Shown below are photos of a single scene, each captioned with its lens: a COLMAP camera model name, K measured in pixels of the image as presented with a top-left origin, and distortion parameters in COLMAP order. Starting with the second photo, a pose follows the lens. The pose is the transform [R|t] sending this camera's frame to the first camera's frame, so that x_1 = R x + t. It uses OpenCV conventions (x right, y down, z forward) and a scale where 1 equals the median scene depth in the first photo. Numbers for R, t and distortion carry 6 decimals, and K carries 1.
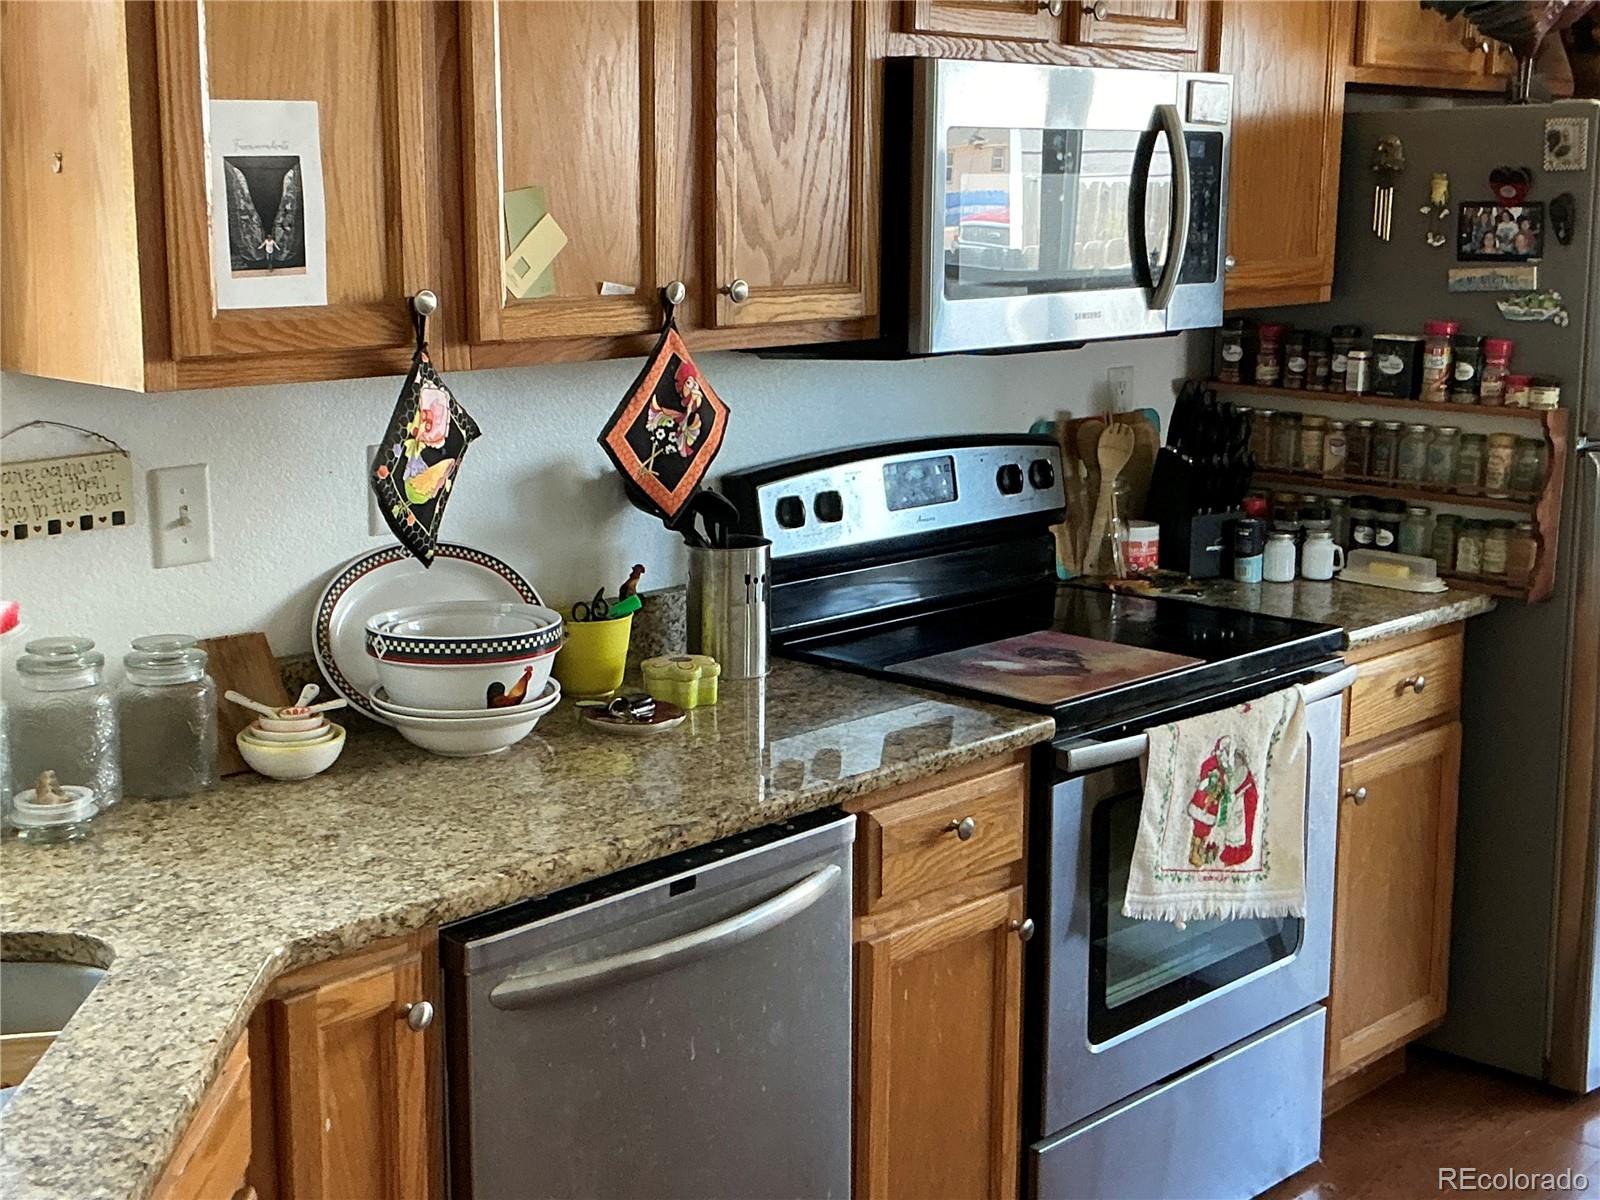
lens RADIAL K [[2189.6, 0, 800.0], [0, 2189.6, 600.0], [0, 0, 1]] dist [0.145139, -0.300800]
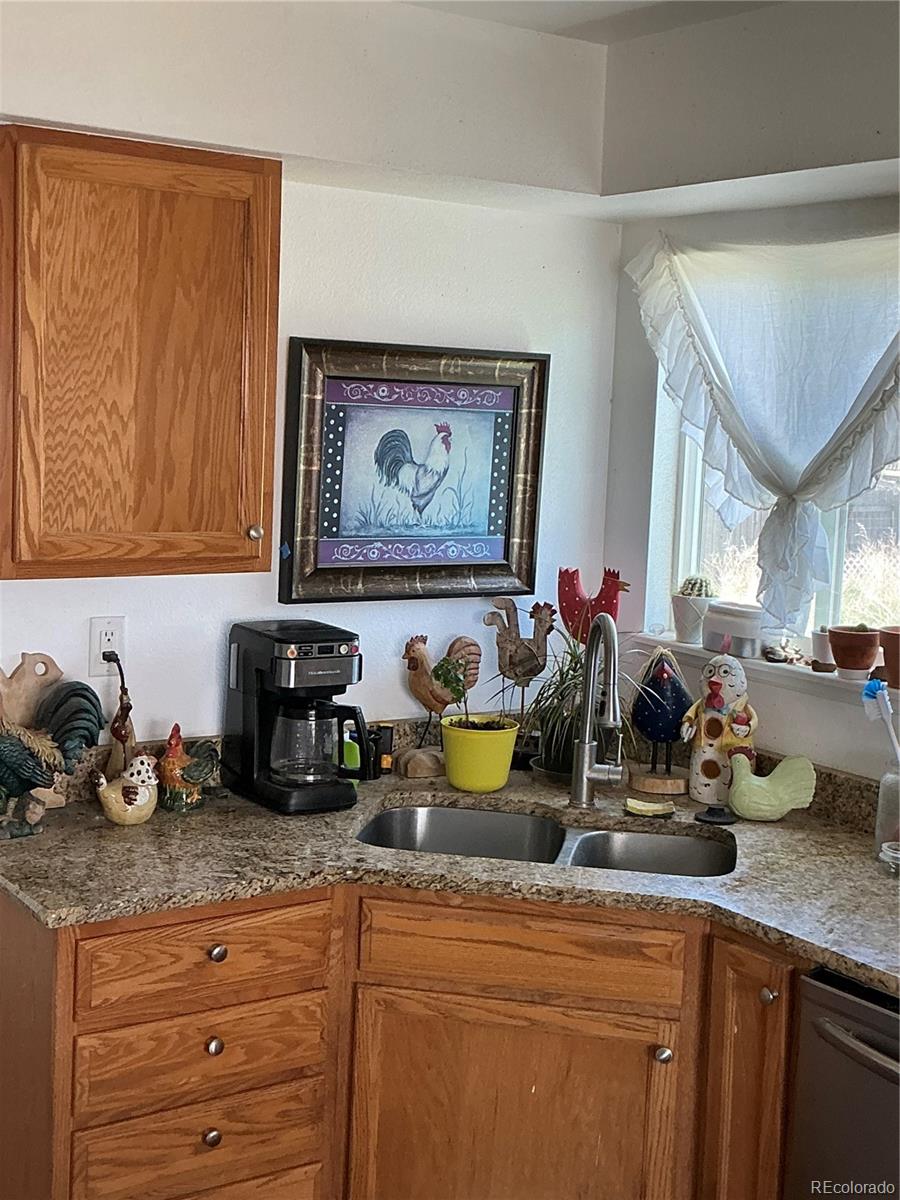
lens RADIAL K [[1642.2, 0, 450.0], [0, 1642.2, 600.0], [0, 0, 1]] dist [0.145139, -0.300800]
pose [[-0.210612, 0.101238, -0.972313, 0.824824], [-0.230716, 0.961378, 0.150075, -0.176875], [0.949954, 0.255936, -0.179121, 0.732205]]
